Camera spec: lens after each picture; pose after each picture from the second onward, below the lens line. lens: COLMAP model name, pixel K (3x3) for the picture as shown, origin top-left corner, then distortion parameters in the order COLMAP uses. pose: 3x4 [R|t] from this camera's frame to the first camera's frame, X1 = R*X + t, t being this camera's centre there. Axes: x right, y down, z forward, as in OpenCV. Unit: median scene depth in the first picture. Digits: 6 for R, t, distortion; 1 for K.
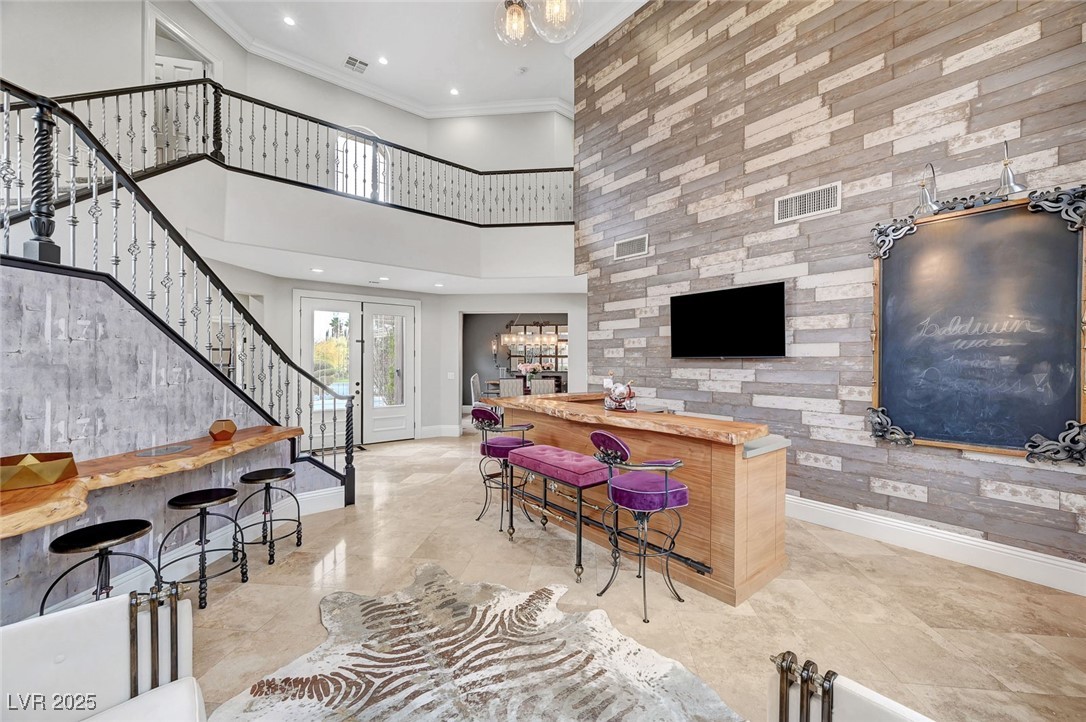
lens RADIAL K [[430.0, 0, 545.5], [0, 430.0, 360.0], [0, 0, 1]] dist [0.001806, -0.000719]
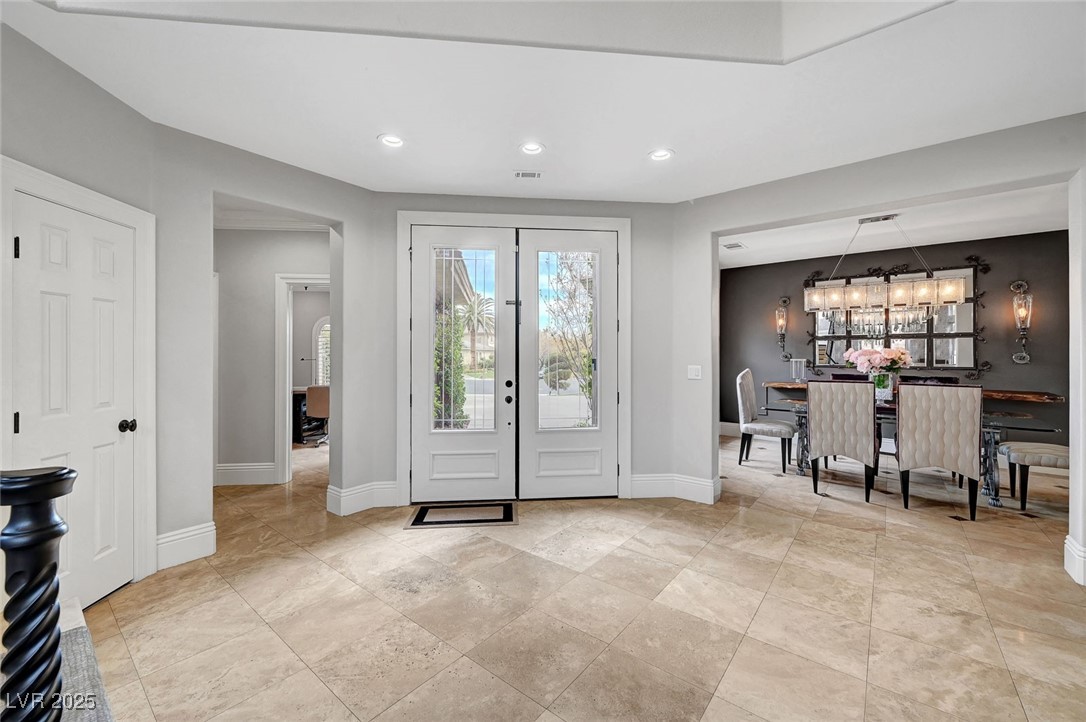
lens RADIAL K [[430.0, 0, 544.6], [0, 430.0, 353.7], [0, 0, 1]] dist [0.001806, -0.000719]
pose [[0.837319, -0.004708, -0.546695, -0.083388], [0.001705, 0.999981, -0.006001, 0.016419], [0.546713, 0.004093, 0.837310, 0.431889]]
